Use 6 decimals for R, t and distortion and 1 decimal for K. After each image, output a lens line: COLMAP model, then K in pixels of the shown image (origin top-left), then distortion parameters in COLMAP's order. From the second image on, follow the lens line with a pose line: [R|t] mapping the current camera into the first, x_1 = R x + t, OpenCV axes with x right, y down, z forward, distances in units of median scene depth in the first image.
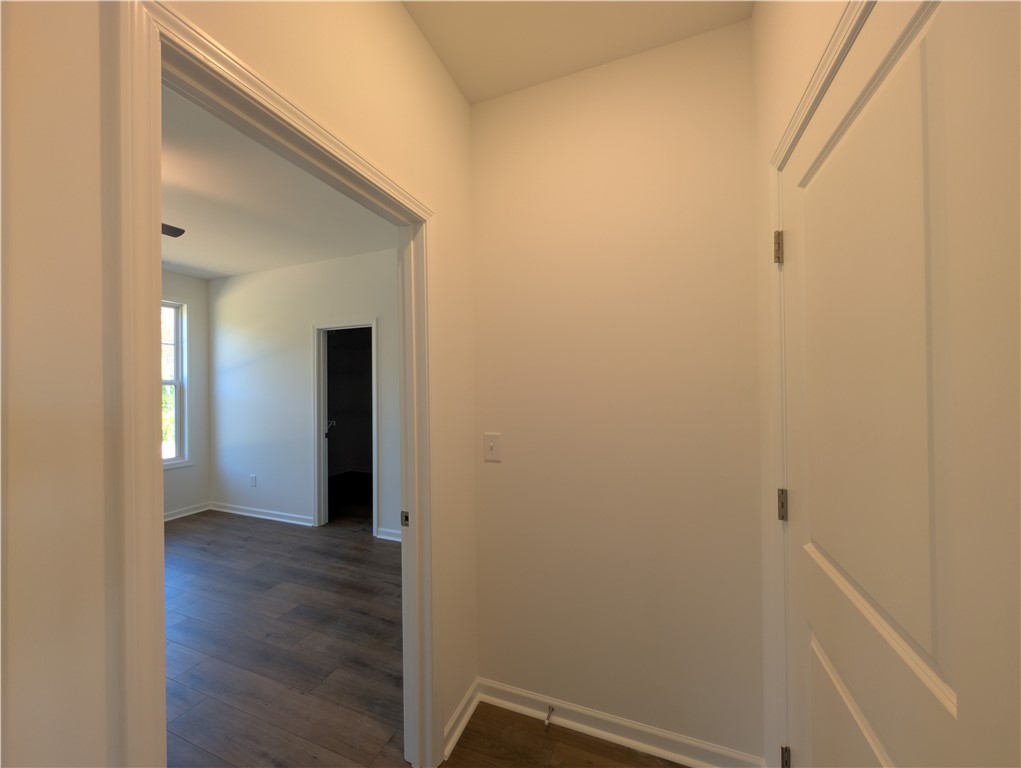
lens RADIAL K [[387.5, 0, 508.5], [0, 387.5, 388.0], [0, 0, 1]] dist [-0.000828, 0.000593]
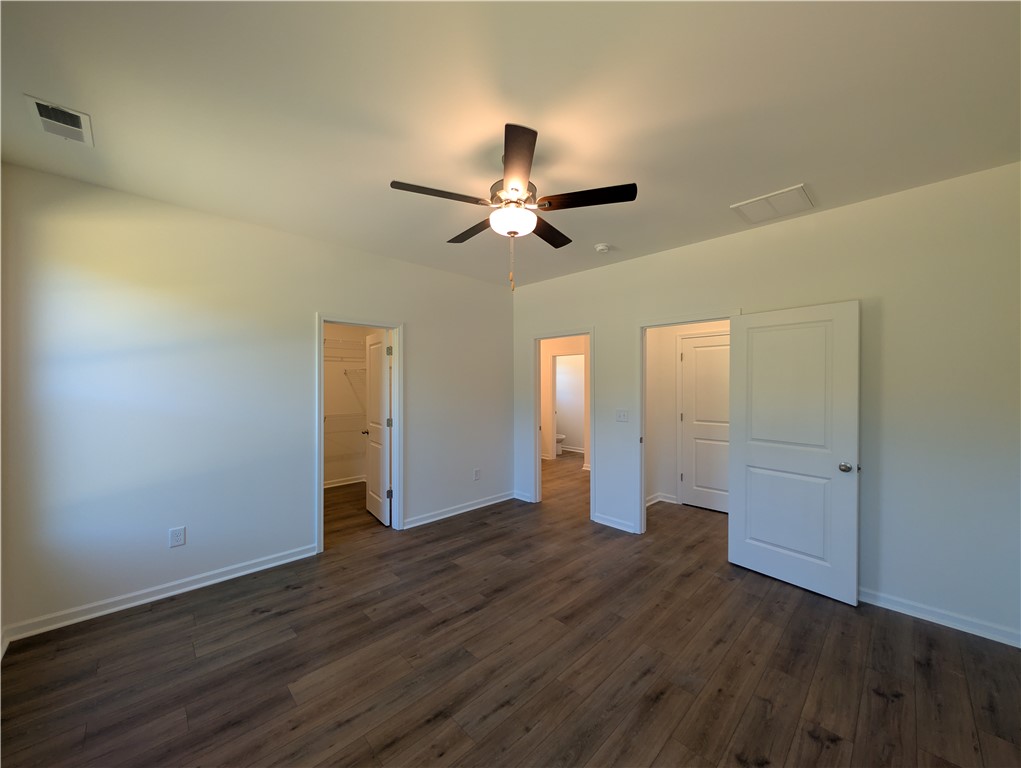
lens RADIAL K [[387.5, 0, 507.7], [0, 387.5, 389.4], [0, 0, 1]] dist [-0.000828, 0.000593]
pose [[0.406454, 0.000787, 0.913671, -1.187598], [-0.002664, 0.999996, 0.000324, -0.002004], [-0.913667, -0.002566, 0.406454, 0.300106]]
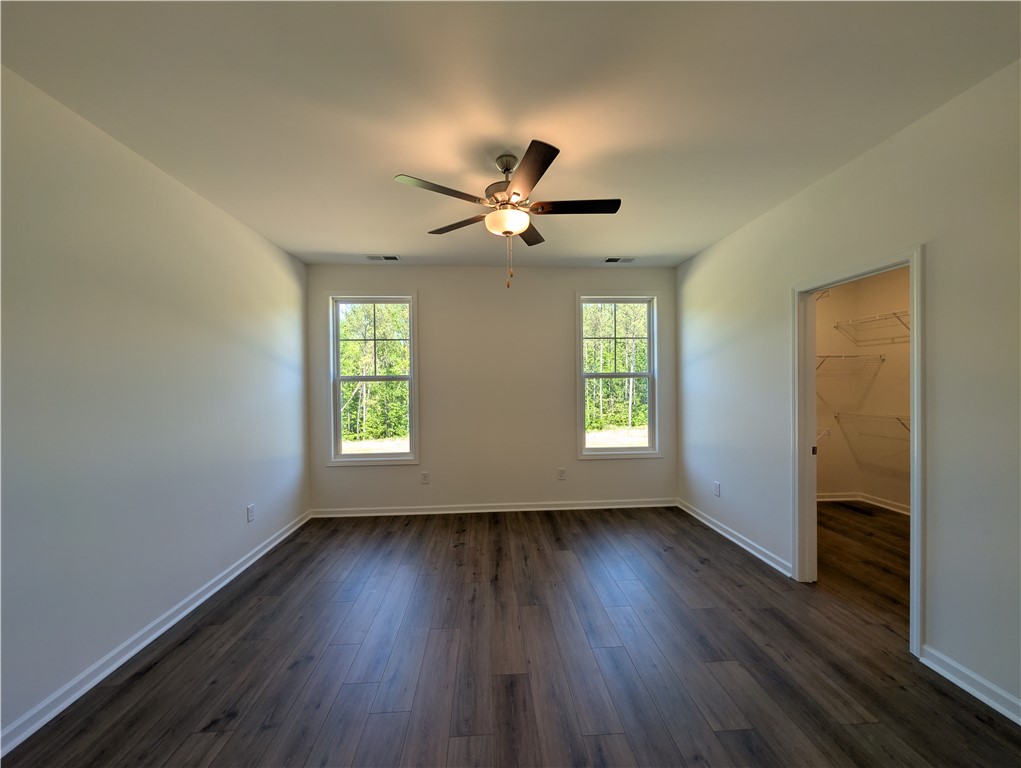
lens RADIAL K [[387.5, 0, 508.6], [0, 387.5, 385.9], [0, 0, 1]] dist [-0.000828, 0.000593]
pose [[0.426845, 0.009312, -0.904277, -0.102150], [0.007255, 0.999880, 0.013721, -0.002033], [0.904295, -0.012417, 0.426726, 0.264656]]
